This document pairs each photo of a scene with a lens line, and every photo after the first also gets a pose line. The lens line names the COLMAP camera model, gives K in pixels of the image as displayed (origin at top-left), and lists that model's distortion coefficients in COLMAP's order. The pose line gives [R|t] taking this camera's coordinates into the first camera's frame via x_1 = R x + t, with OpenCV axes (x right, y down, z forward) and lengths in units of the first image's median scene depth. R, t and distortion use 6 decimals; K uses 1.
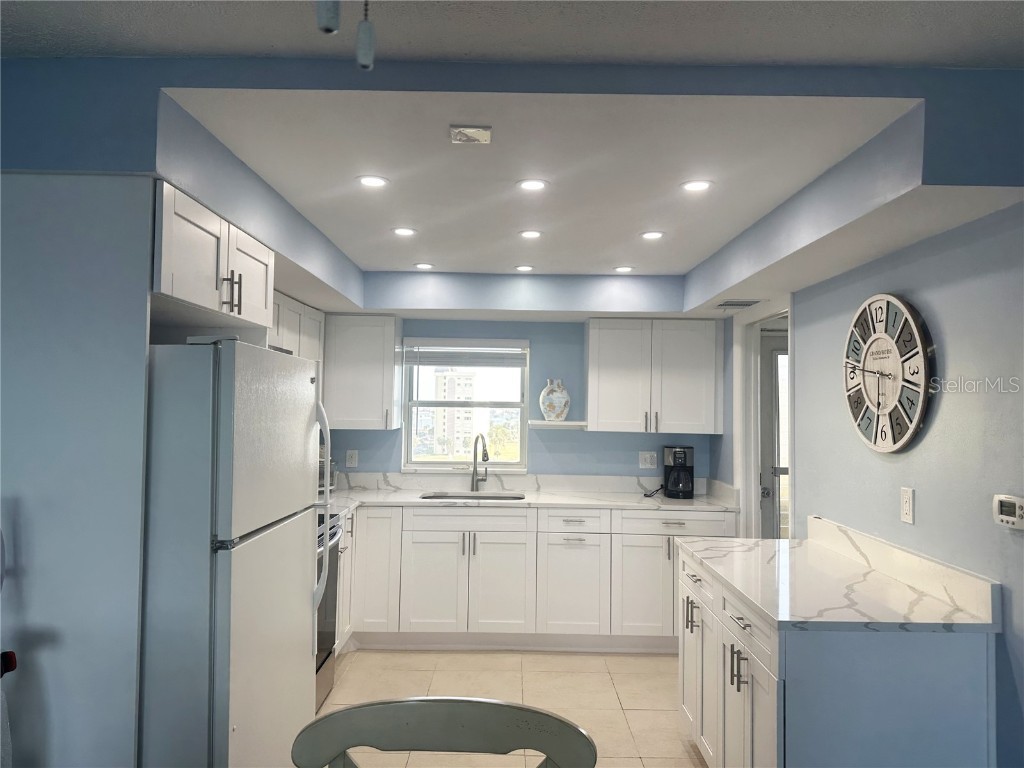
lens RADIAL K [[717.1, 0, 508.1], [0, 717.1, 384.6], [0, 0, 1]] dist [0.011060, -0.013272]
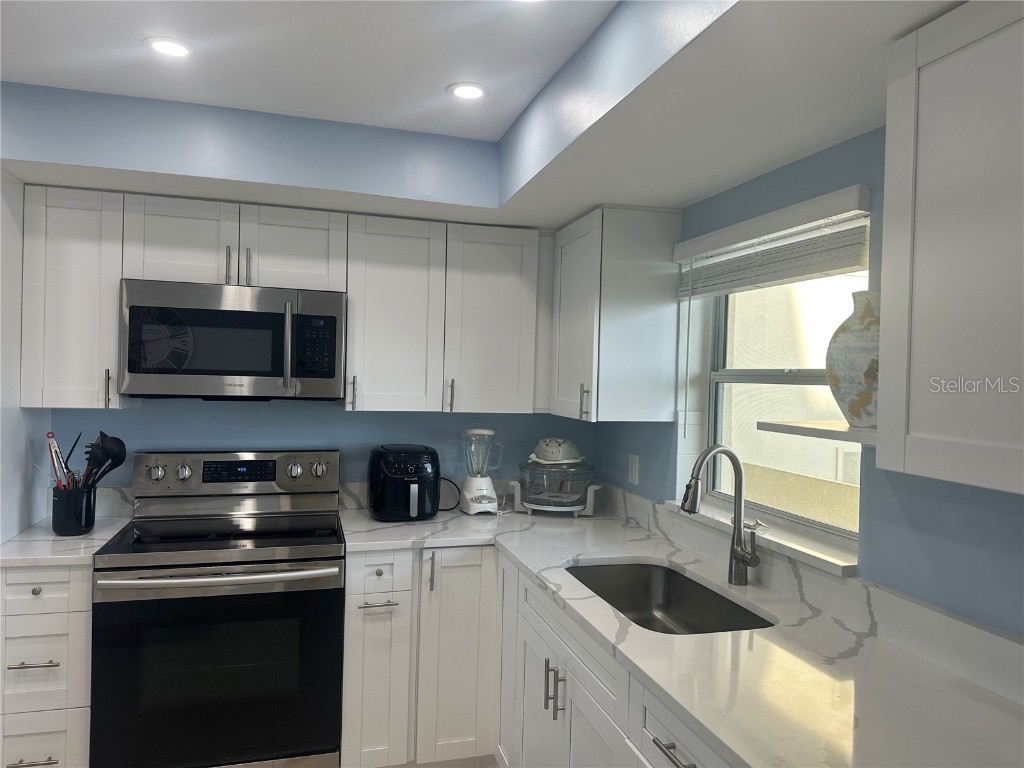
lens RADIAL K [[717.1, 0, 511.6], [0, 717.1, 384.8], [0, 0, 1]] dist [0.011060, -0.013272]
pose [[0.269925, 0.008588, -0.962843, 0.310157], [0.001036, 0.999957, 0.009210, 0.028779], [0.962881, -0.003484, 0.269904, 0.738204]]
